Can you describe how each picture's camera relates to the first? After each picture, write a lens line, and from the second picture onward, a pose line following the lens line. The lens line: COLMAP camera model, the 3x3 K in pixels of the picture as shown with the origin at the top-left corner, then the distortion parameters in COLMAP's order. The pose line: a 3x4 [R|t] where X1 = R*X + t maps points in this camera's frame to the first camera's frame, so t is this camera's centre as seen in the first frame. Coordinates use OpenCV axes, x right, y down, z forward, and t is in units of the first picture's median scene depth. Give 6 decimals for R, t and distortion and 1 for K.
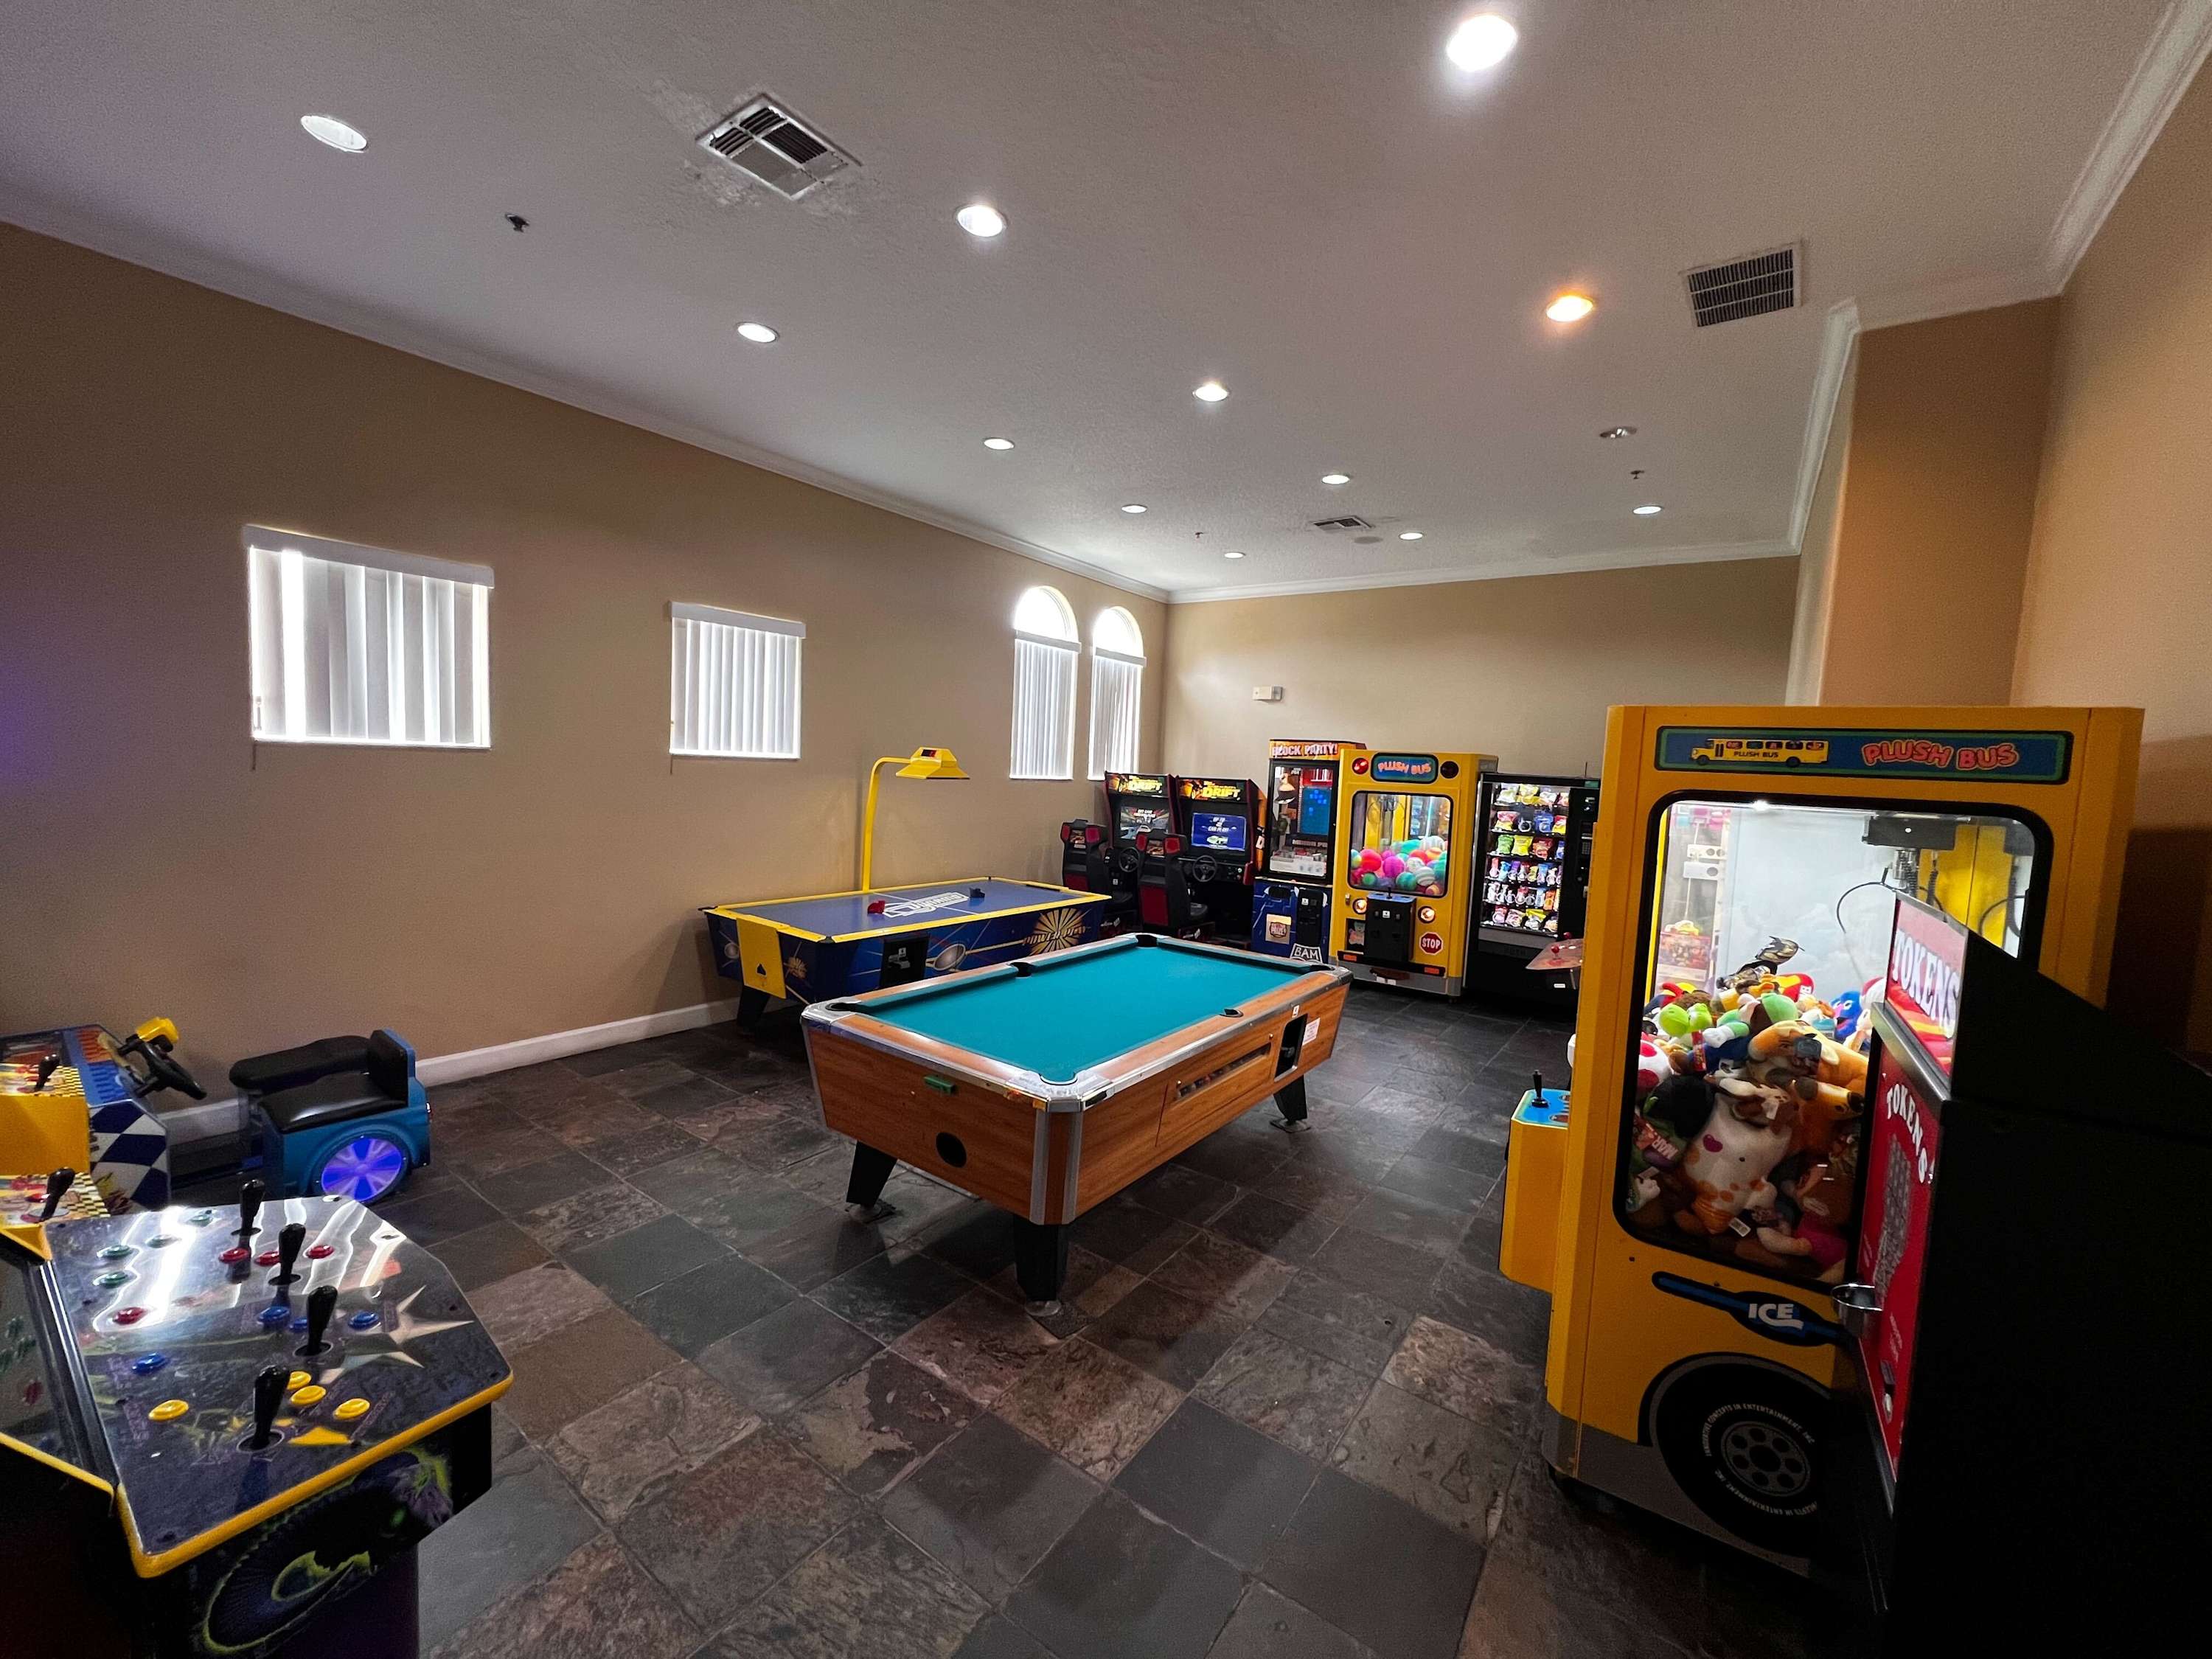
lens RADIAL K [[883.4, 0, 1102.7], [0, 883.4, 831.4], [0, 0, 1]] dist [-0.002876, -0.000007]
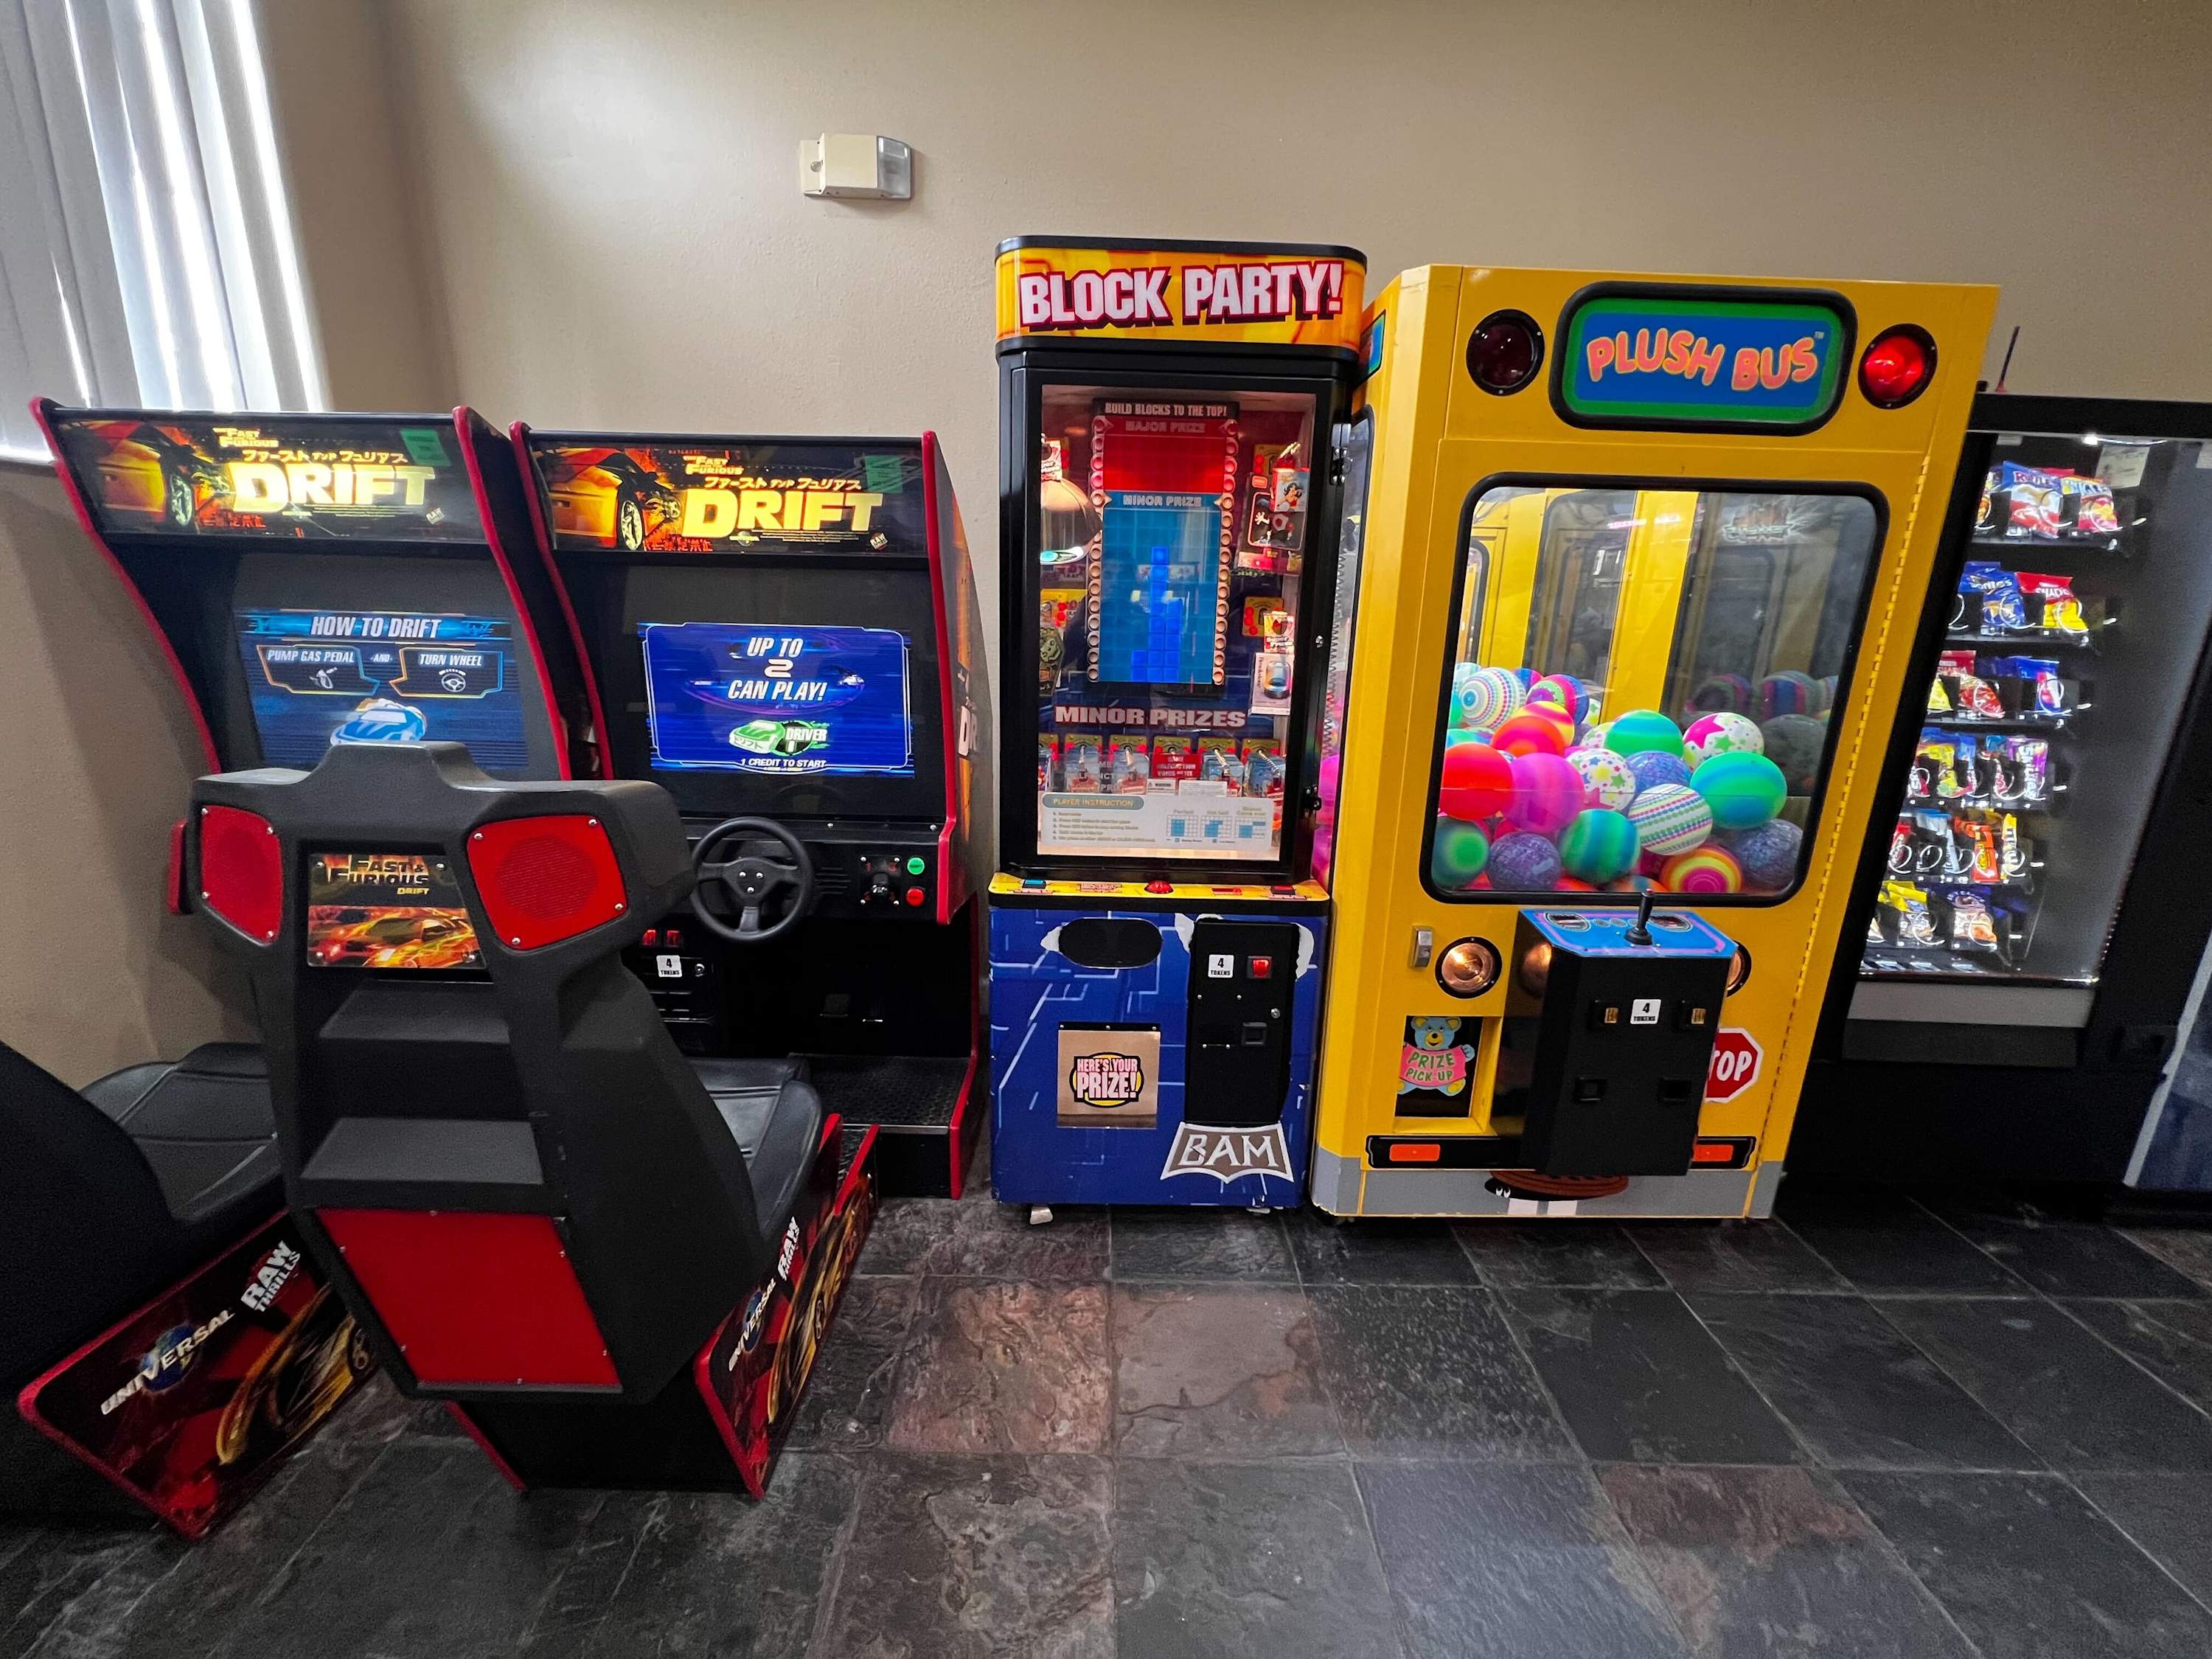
lens RADIAL K [[883.4, 0, 1104.4], [0, 883.4, 822.6], [0, 0, 1]] dist [-0.002876, -0.000007]
pose [[0.811603, -0.166236, 0.560060, 0.069922], [0.057140, 0.976653, 0.207085, -0.012080], [-0.581409, -0.136069, 0.802153, 0.807805]]
